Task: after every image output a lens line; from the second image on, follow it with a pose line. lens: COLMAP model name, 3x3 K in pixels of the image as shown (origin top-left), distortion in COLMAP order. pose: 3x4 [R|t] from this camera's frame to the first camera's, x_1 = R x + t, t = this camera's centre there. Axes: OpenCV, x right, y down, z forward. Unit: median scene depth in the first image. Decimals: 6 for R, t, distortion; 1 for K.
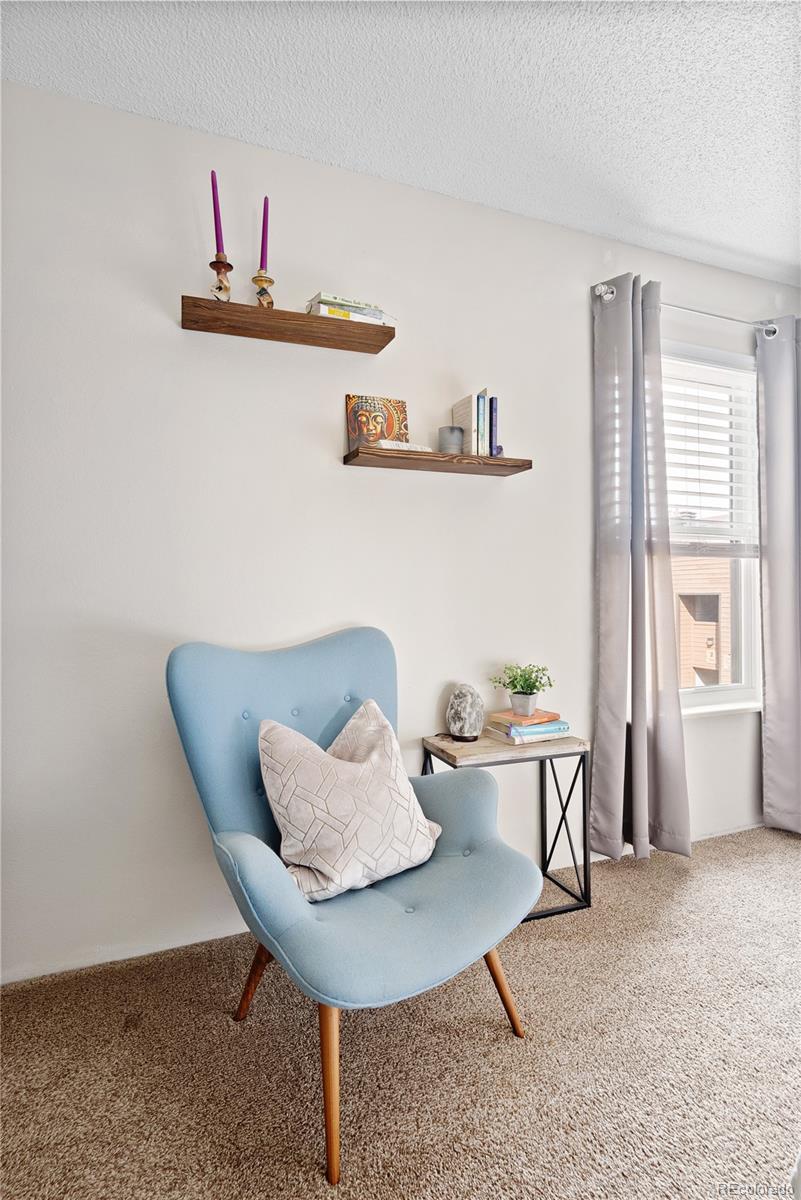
lens RADIAL K [[586.0, 0, 408.1], [0, 586.0, 594.6], [0, 0, 1]] dist [0.009700, -0.000197]
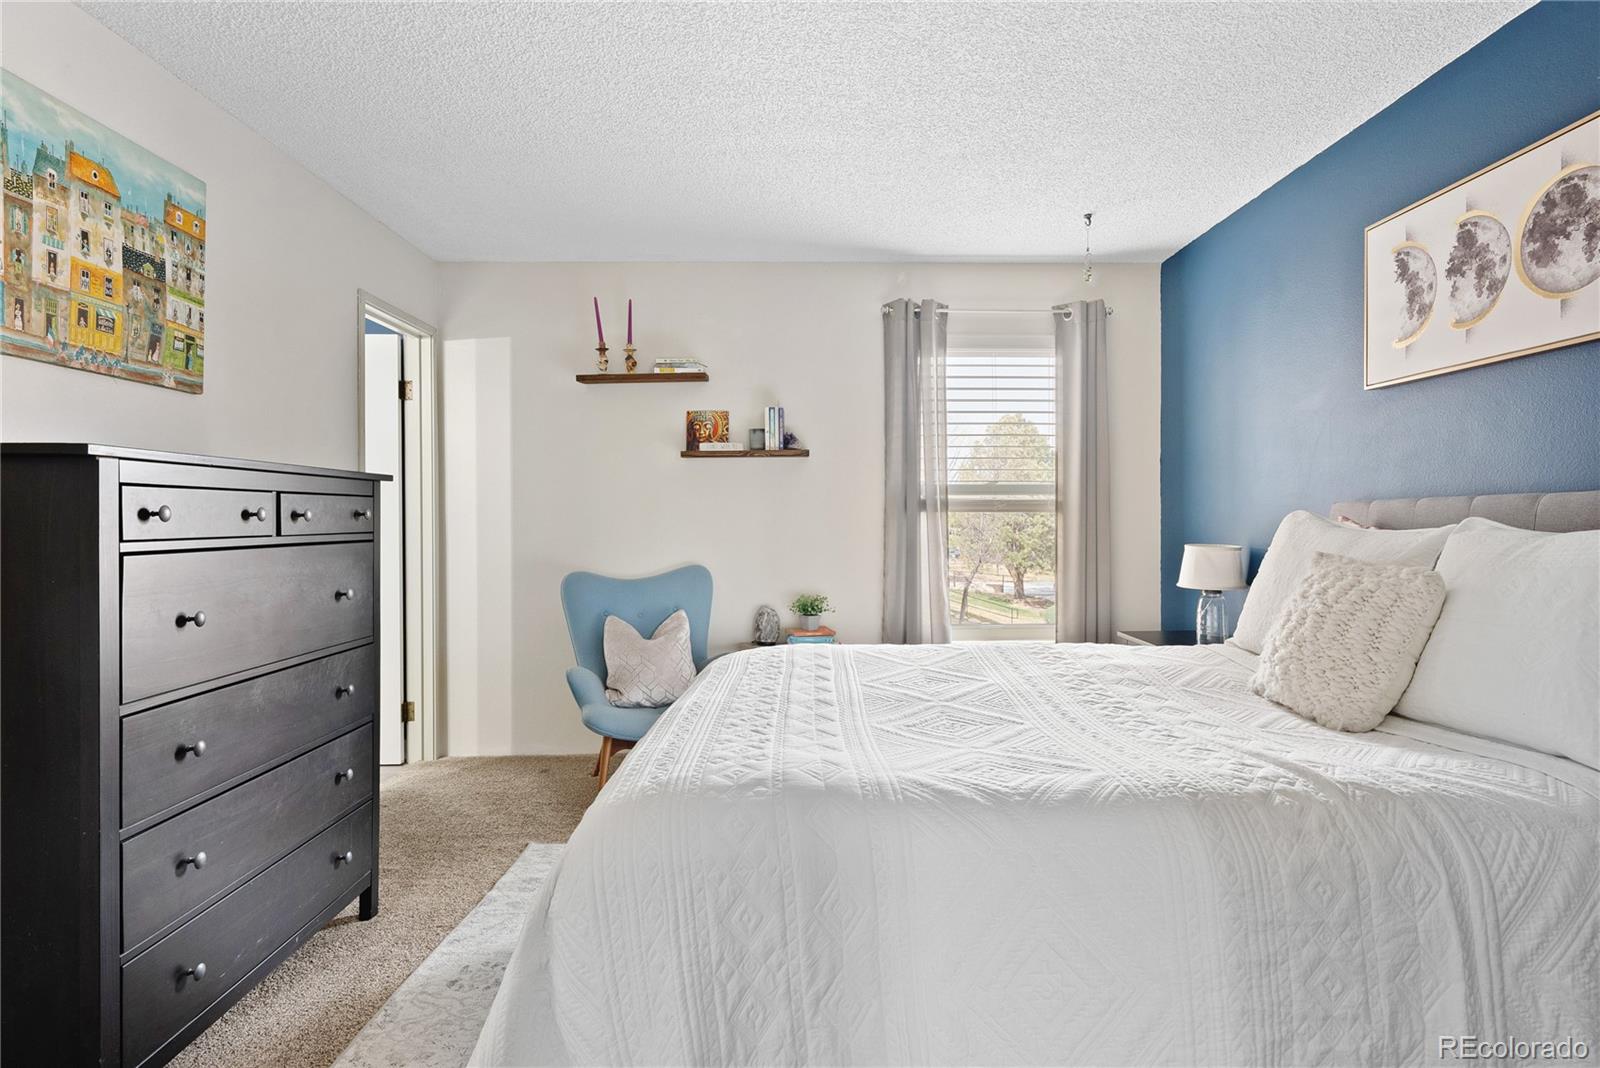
lens RADIAL K [[843.9, 0, 804.3], [0, 843.9, 526.7], [0, 0, 1]] dist [0.002960, -0.000357]
pose [[0.934666, 0.007772, -0.355442, 0.950243], [-0.003651, 0.999918, 0.012264, -0.071202], [0.355509, -0.010165, 0.934618, -0.929005]]
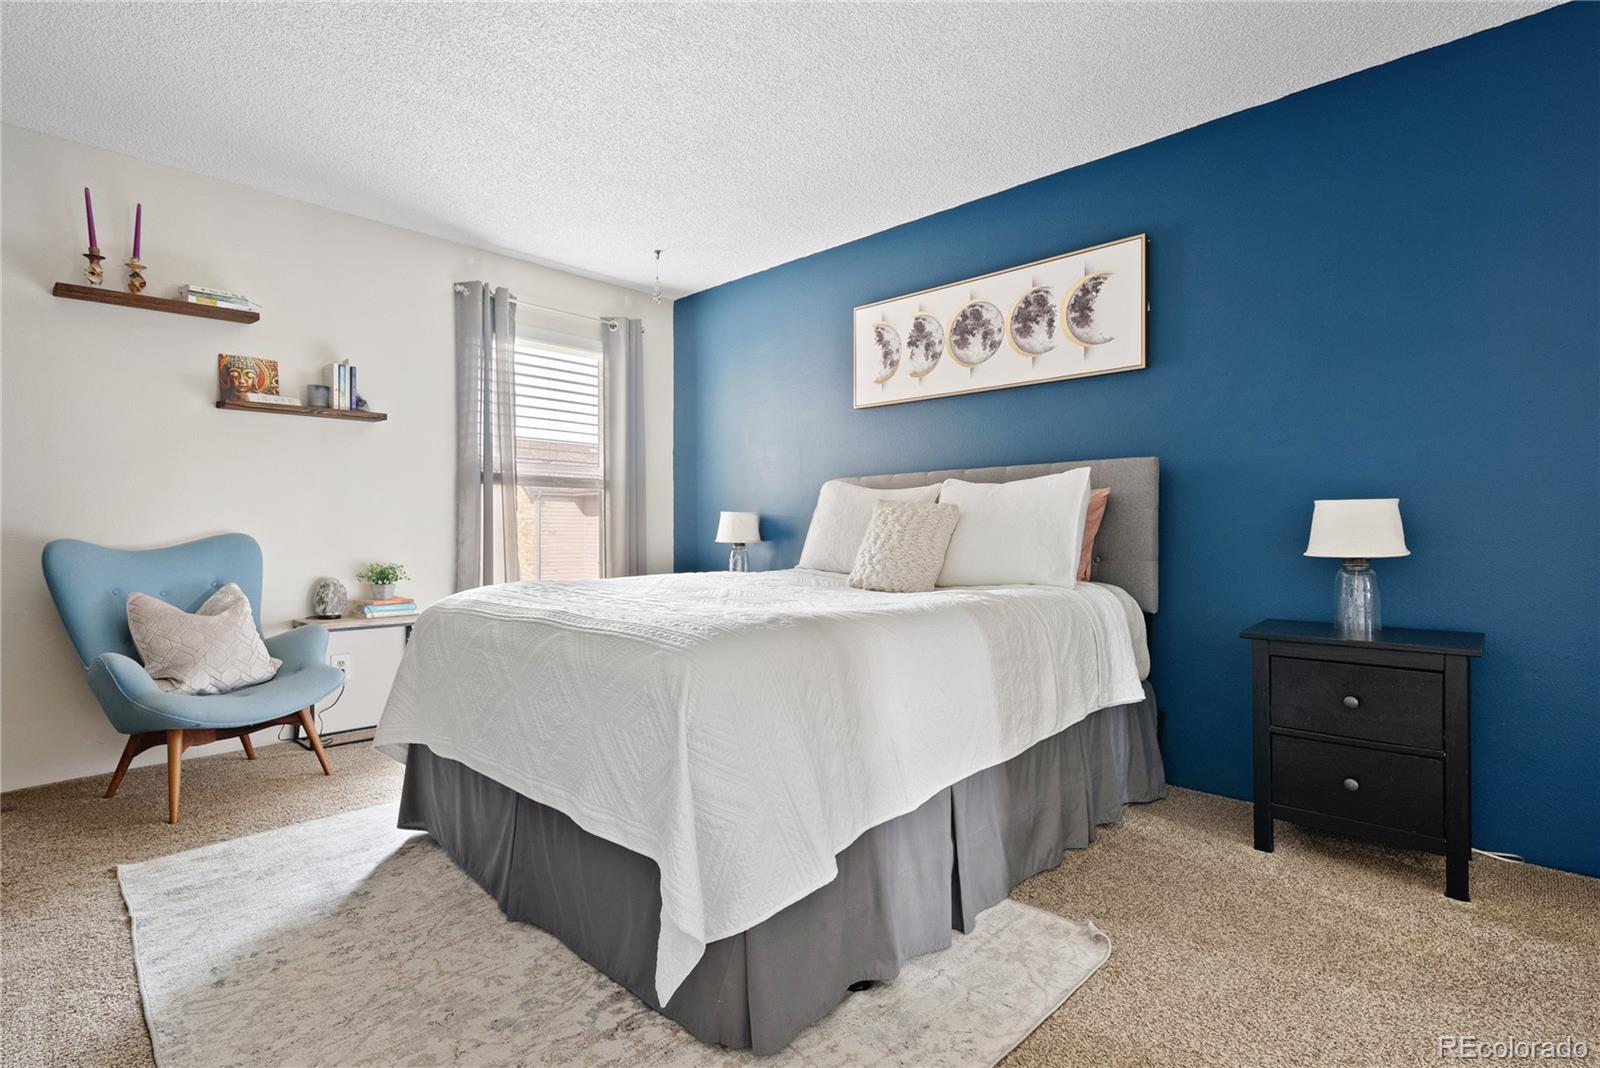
lens RADIAL K [[781.3, 0, 808.2], [0, 781.3, 532.6], [0, 0, 1]] dist [0.009700, -0.000197]
pose [[0.906490, 0.005532, 0.422191, 0.342225], [-0.006491, 0.999979, 0.000834, 0.043404], [-0.422177, -0.003497, 0.906506, -1.121065]]
